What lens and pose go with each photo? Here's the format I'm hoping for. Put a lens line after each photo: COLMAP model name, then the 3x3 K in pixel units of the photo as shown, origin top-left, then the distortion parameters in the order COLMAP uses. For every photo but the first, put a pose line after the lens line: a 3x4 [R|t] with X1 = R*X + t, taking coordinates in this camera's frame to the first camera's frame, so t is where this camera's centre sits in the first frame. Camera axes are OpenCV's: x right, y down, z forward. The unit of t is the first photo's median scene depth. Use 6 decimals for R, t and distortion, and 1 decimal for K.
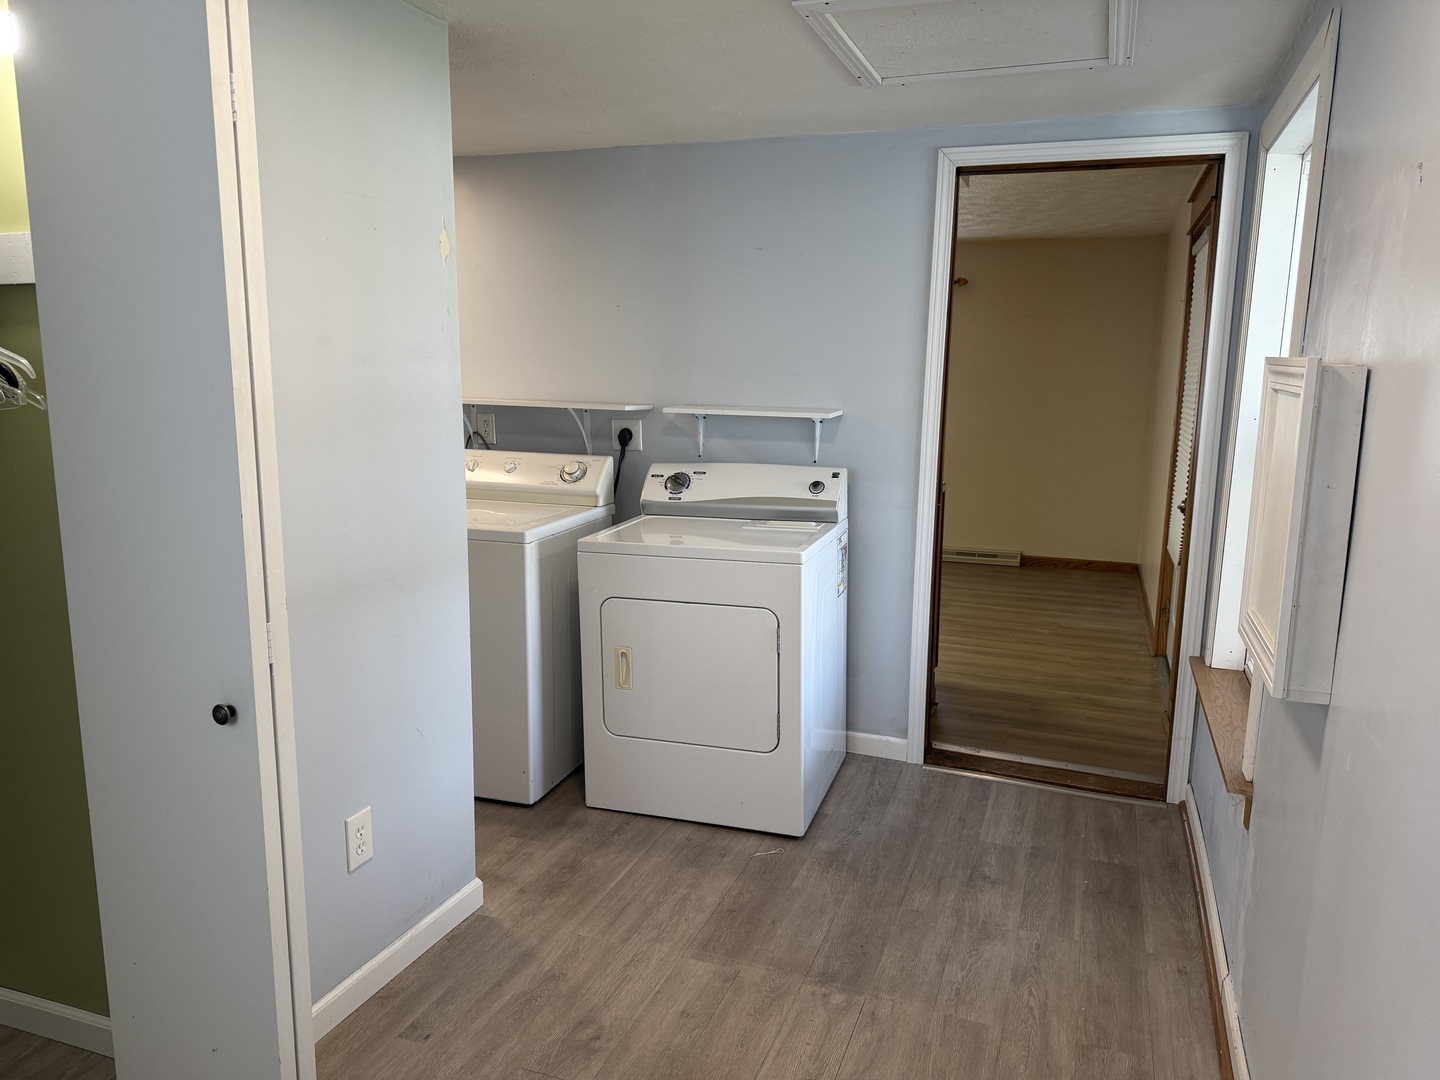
lens RADIAL K [[1008.4, 0, 720.0], [0, 1008.4, 540.0], [0, 0, 1]] dist [0.106291, -0.177979]
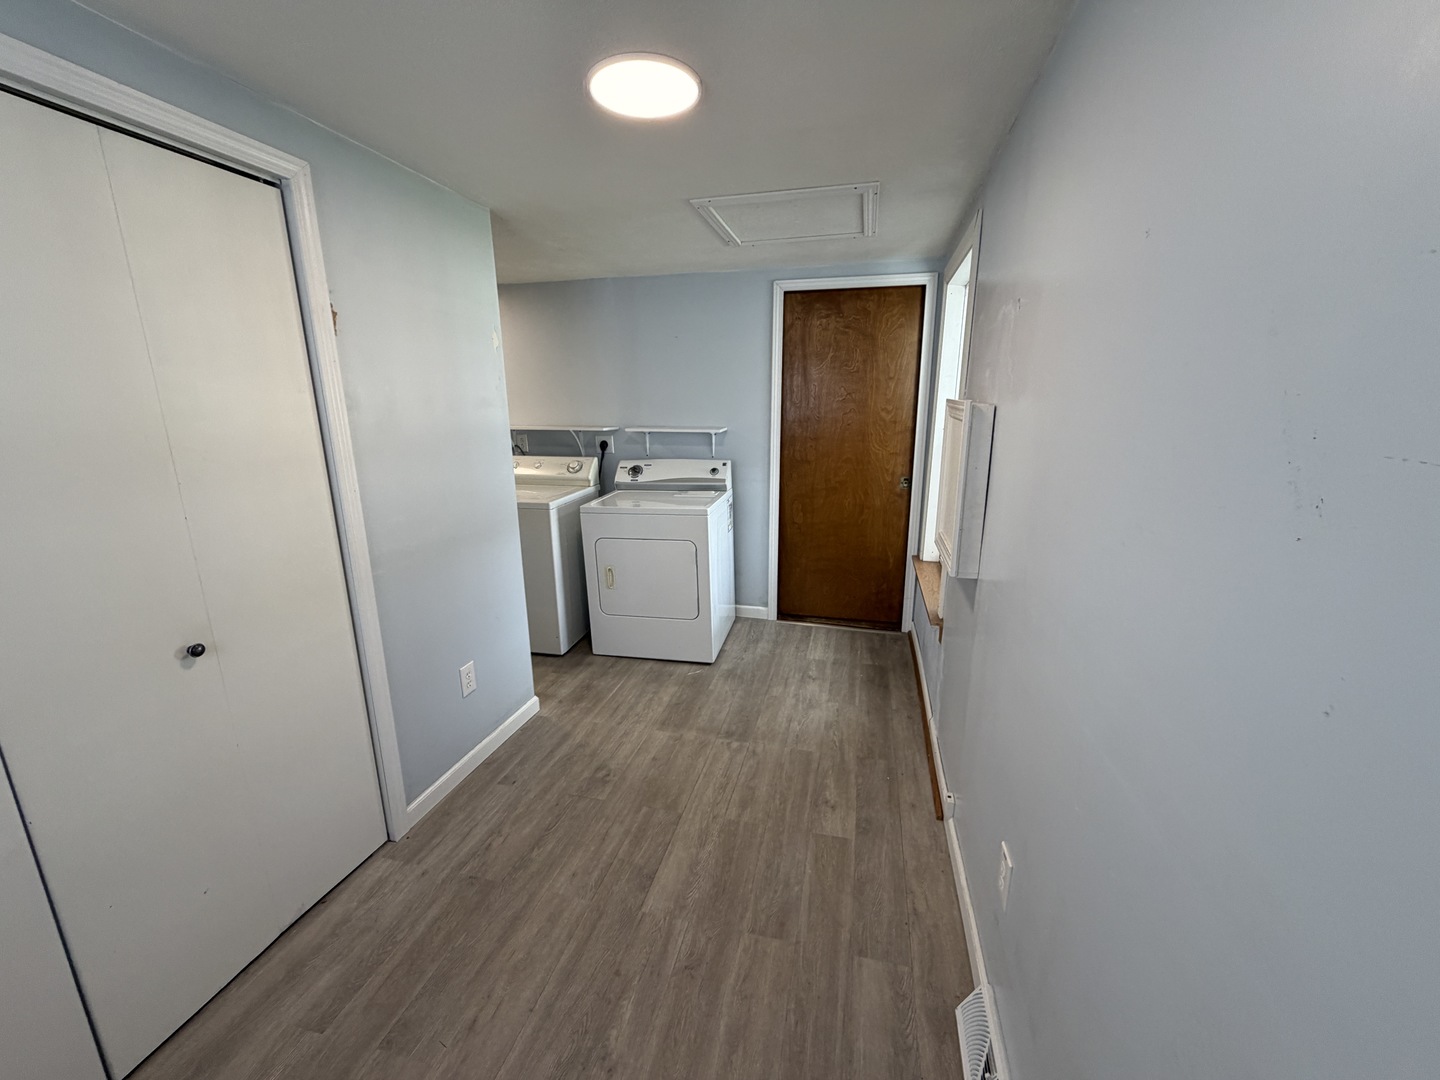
lens RADIAL K [[575.6, 0, 717.5], [0, 575.6, 536.7], [0, 0, 1]] dist [0.000030, -0.000048]
pose [[0.994172, -0.043716, 0.098543, -0.004545], [0.037082, 0.996984, 0.068173, -0.007215], [-0.101226, -0.064122, 0.992795, -0.023155]]
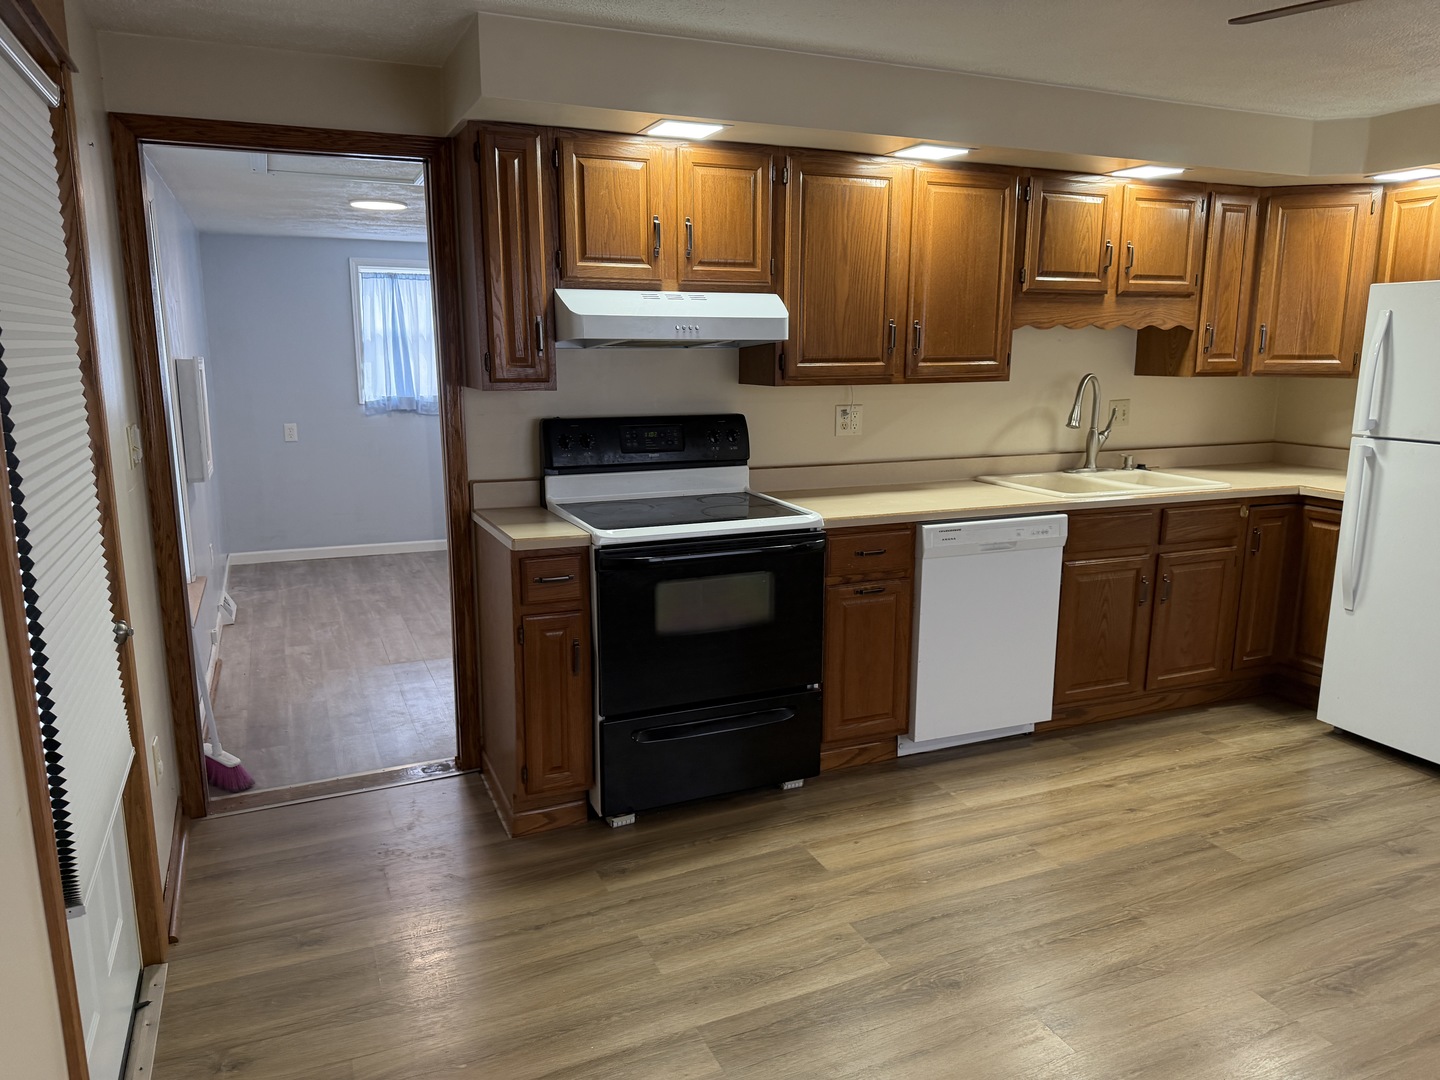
lens RADIAL K [[1031.2, 0, 720.0], [0, 1031.2, 540.0], [0, 0, 1]] dist [0.039465, -0.052648]
pose [[-0.726221, 0.115718, -0.677652, 0.821674], [-0.123131, 0.947897, 0.293821, -0.382983], [0.676344, 0.296819, -0.674134, 2.183701]]
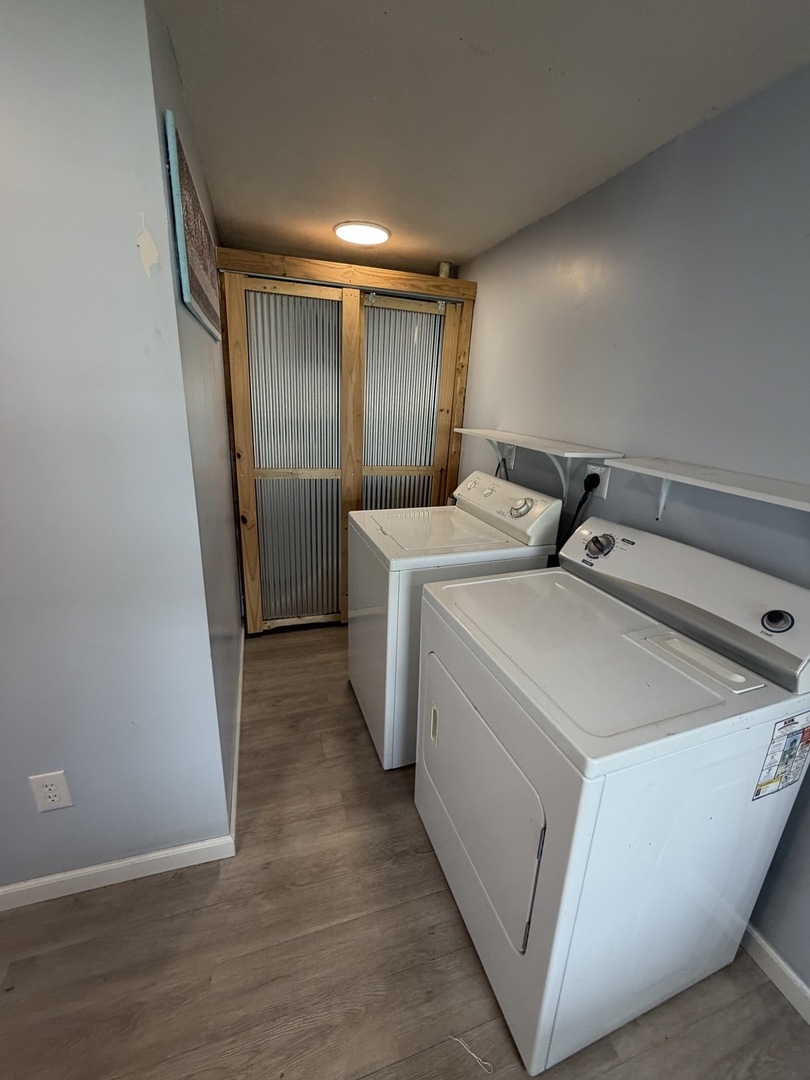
lens RADIAL K [[431.7, 0, 403.4], [0, 431.7, 536.3], [0, 0, 1]] dist [0.000030, -0.000048]
pose [[0.615808, 0.260188, -0.743695, 0.158828], [-0.171912, 0.965529, 0.195449, -0.131652], [0.768913, 0.007491, 0.639310, 0.749406]]
